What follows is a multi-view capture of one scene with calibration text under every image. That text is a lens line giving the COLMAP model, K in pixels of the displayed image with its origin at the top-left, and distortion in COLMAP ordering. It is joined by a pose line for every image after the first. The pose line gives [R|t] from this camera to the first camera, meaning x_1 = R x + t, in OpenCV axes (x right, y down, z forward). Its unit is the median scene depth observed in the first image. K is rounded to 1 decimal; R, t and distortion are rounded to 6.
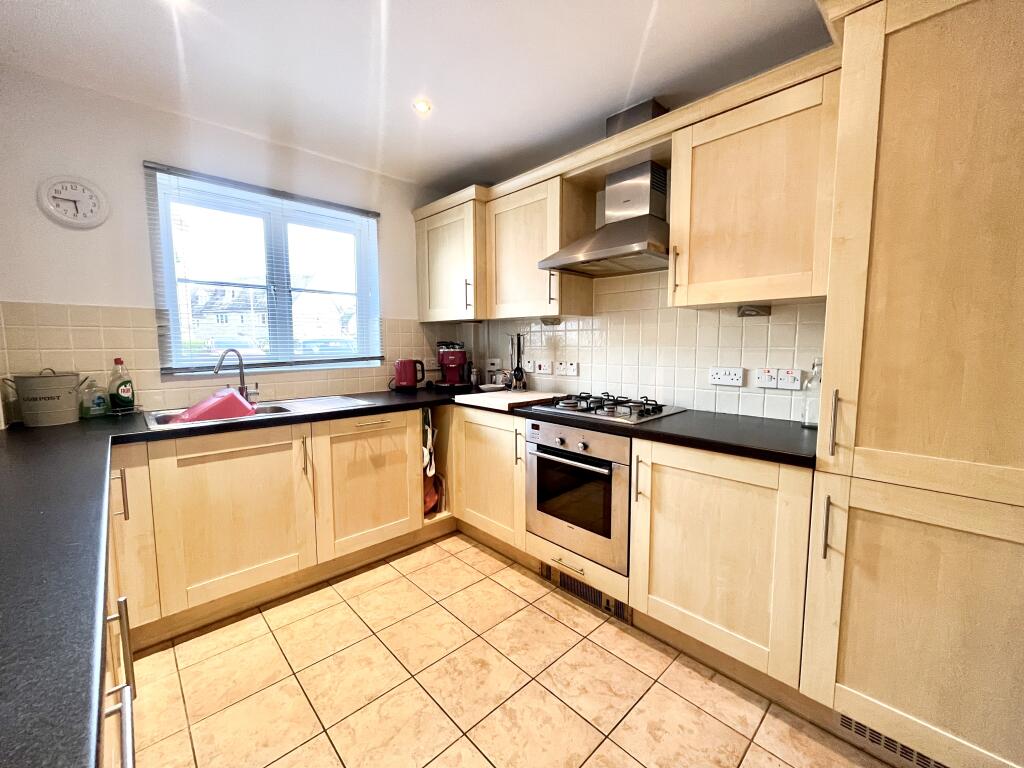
lens RADIAL K [[417.1, 0, 509.9], [0, 417.1, 382.8], [0, 0, 1]] dist [-0.002010, 0.000023]
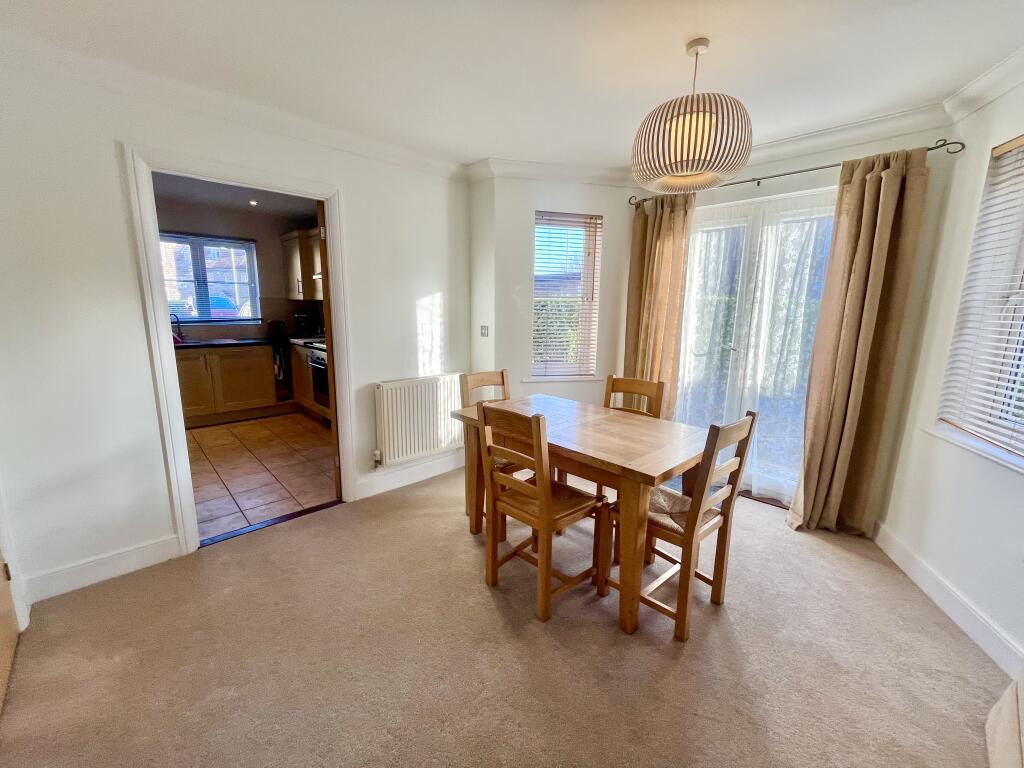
lens RADIAL K [[417.1, 0, 509.9], [0, 417.1, 382.8], [0, 0, 1]] dist [-0.002010, 0.000023]
pose [[0.999841, 0.015968, -0.007933, 1.258226], [-0.015161, 0.995550, 0.093009, 0.050320], [0.009383, -0.092874, 0.995634, -1.331819]]
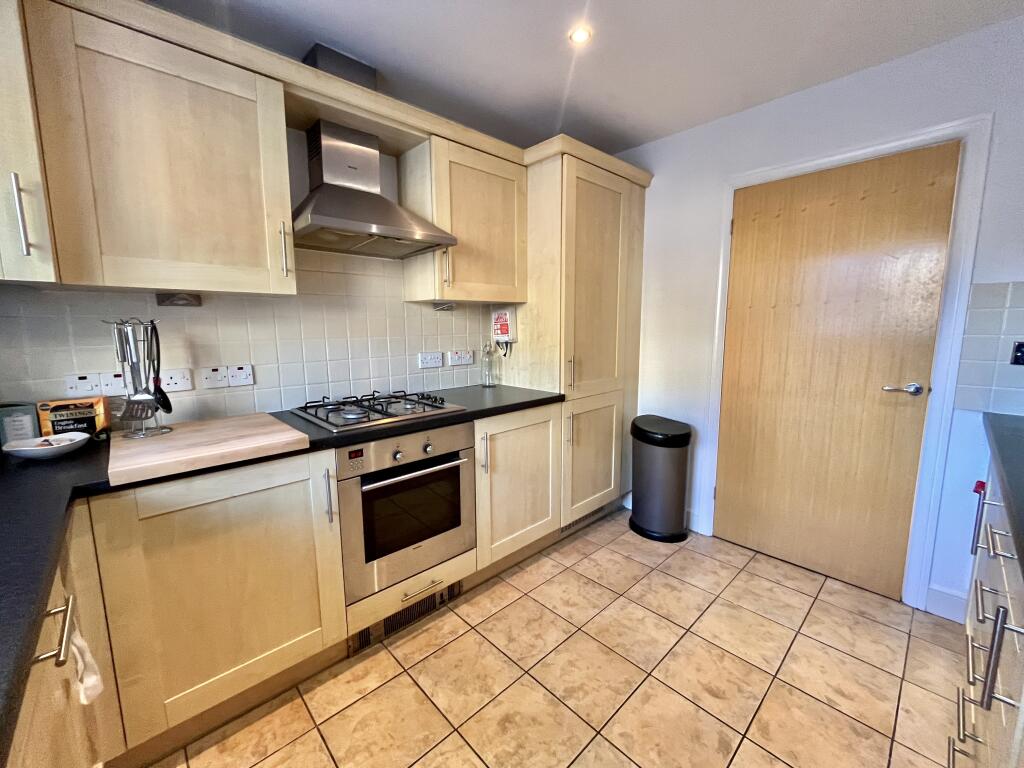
lens RADIAL K [[417.1, 0, 509.9], [0, 417.1, 382.8], [0, 0, 1]] dist [-0.002010, 0.000023]
pose [[0.003318, -0.134297, 0.990936, -0.692358], [0.103456, 0.985670, 0.133237, -0.090291], [-0.994629, 0.102076, 0.017164, 0.784534]]
